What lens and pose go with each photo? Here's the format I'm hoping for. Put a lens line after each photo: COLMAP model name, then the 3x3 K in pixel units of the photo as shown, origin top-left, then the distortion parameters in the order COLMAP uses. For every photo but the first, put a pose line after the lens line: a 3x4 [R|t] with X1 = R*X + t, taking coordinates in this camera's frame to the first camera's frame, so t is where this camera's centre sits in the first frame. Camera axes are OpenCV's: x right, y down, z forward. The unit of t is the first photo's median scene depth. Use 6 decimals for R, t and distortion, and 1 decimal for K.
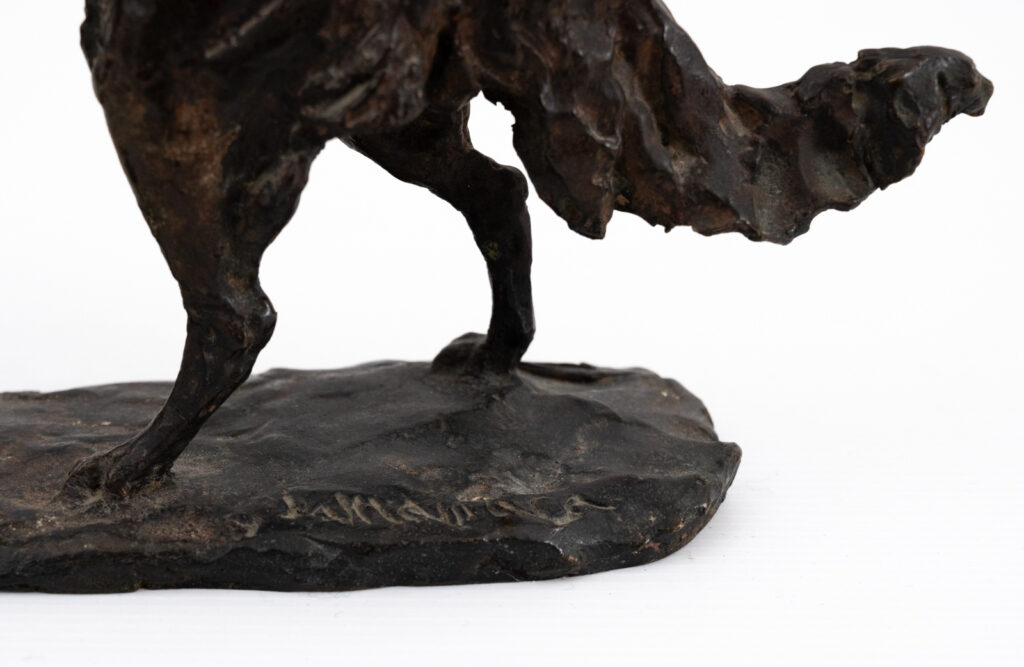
lens RADIAL K [[2258.0, 0, 510.3], [0, 2258.0, 332.1], [0, 0, 1]] dist [0.009645, 0.000000]
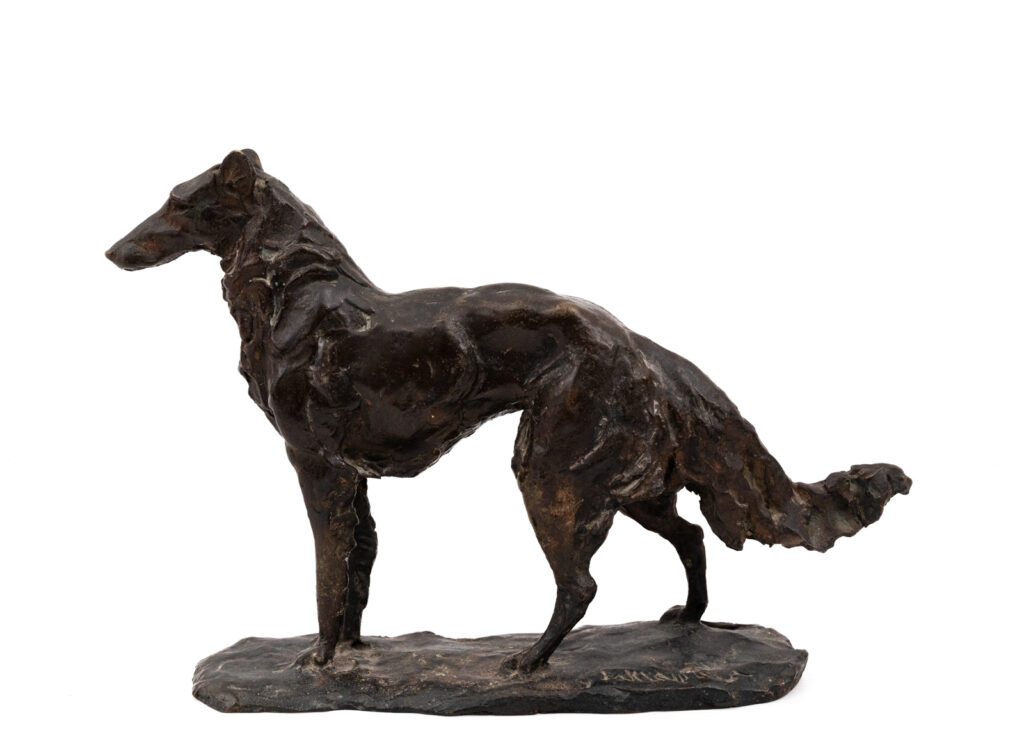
lens RADIAL K [[1917.4, 0, 514.2], [0, 1917.4, 376.4], [0, 0, 1]] dist [0.007410, 0.000000]
pose [[0.999813, -0.018569, 0.005457, -0.190431], [0.019353, 0.961493, -0.274146, 0.307189], [-0.000156, 0.274200, 0.961673, -0.864316]]
